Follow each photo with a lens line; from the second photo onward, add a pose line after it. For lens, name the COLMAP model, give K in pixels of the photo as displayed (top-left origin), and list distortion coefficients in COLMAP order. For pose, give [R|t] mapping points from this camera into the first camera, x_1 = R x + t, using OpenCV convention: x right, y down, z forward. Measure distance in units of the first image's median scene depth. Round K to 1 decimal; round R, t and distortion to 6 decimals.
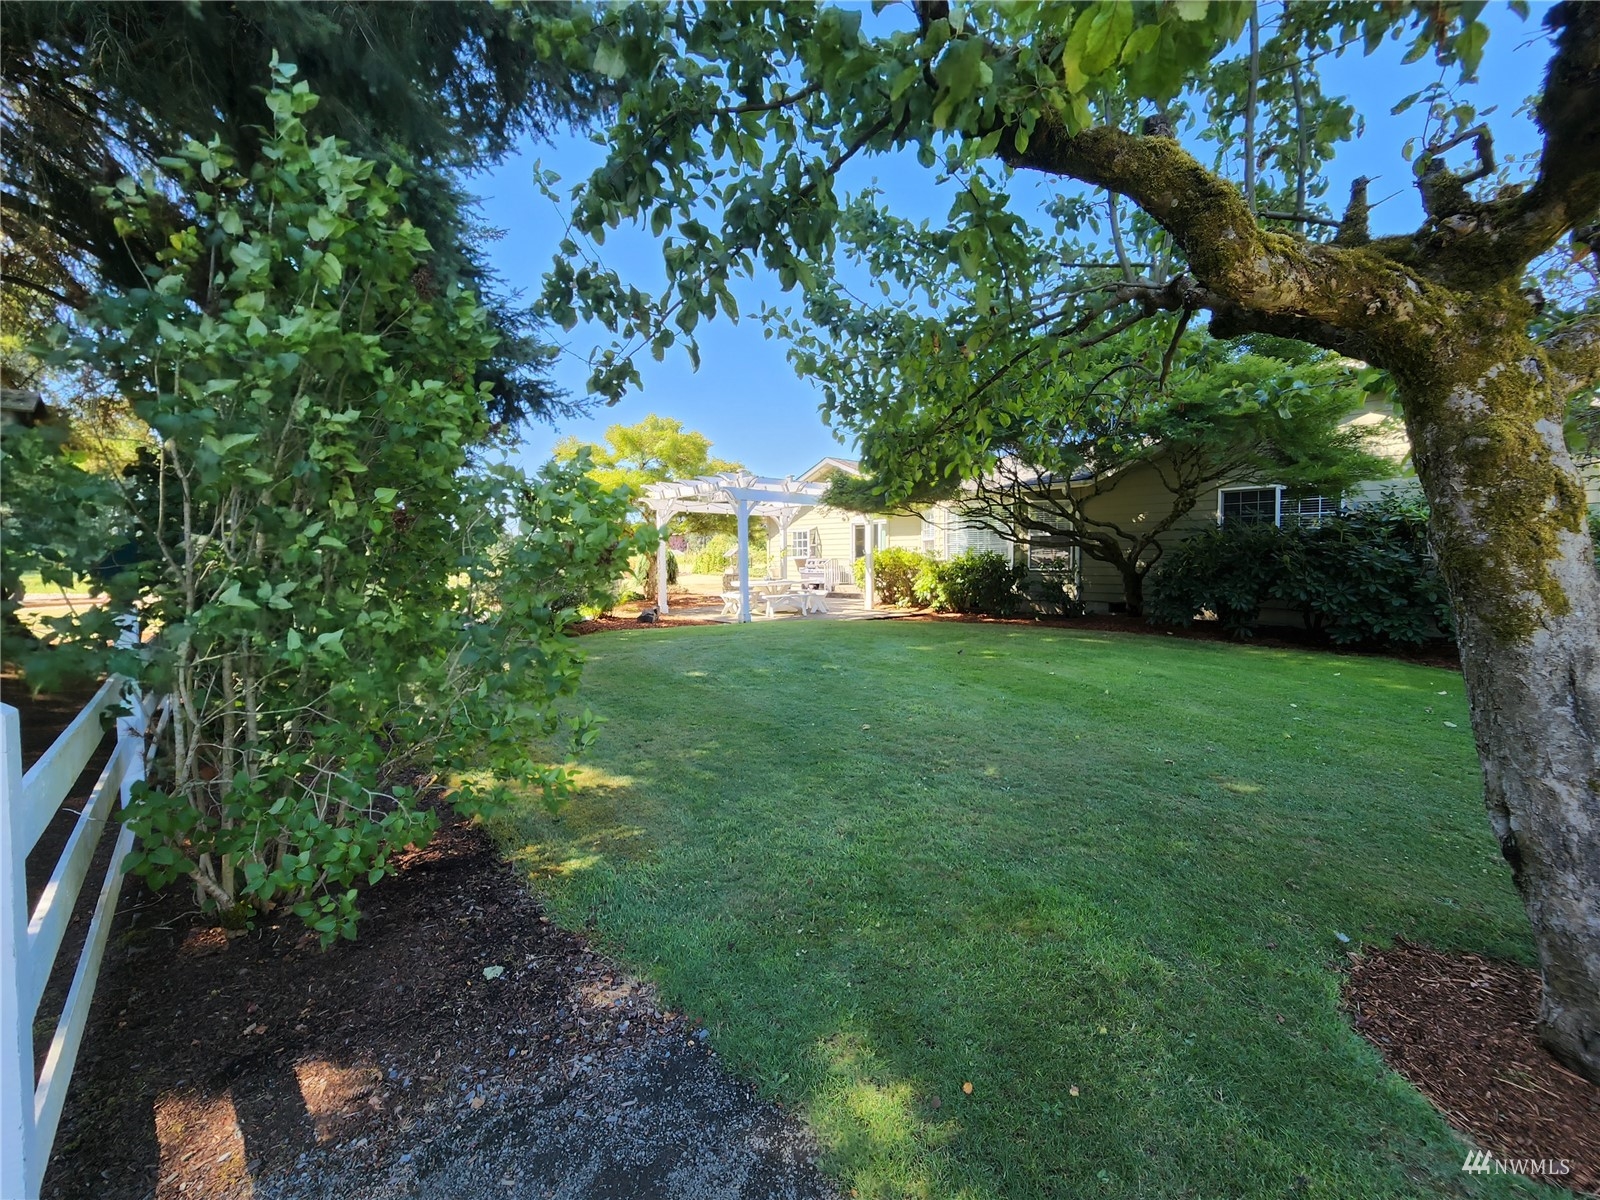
lens RADIAL K [[652.1, 0, 797.5], [0, 652.1, 593.5], [0, 0, 1]] dist [0.002356, 0.001102]
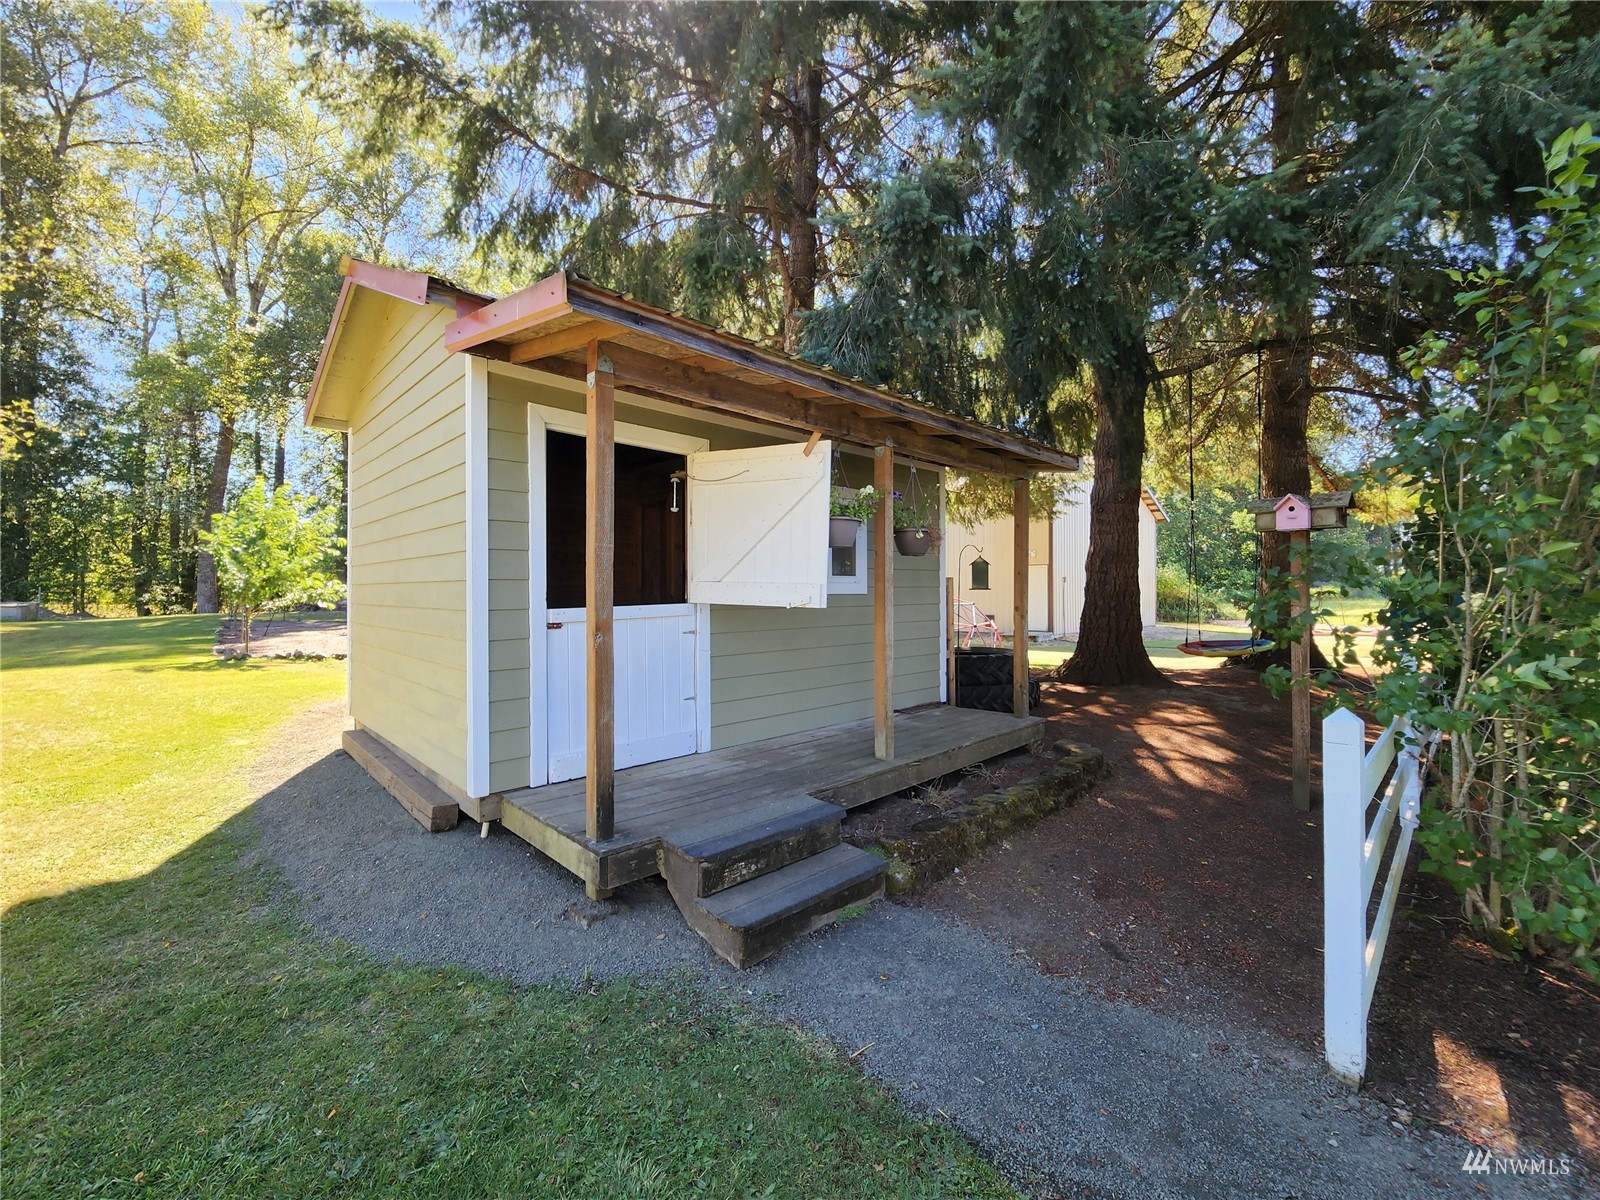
lens RADIAL K [[652.1, 0, 797.5], [0, 652.1, 593.5], [0, 0, 1]] dist [0.002356, 0.001102]
pose [[0.036371, -0.003397, -0.999333, 0.161513], [-0.043348, 0.999048, -0.004974, -0.033923], [0.998398, 0.043500, 0.036189, -0.196354]]
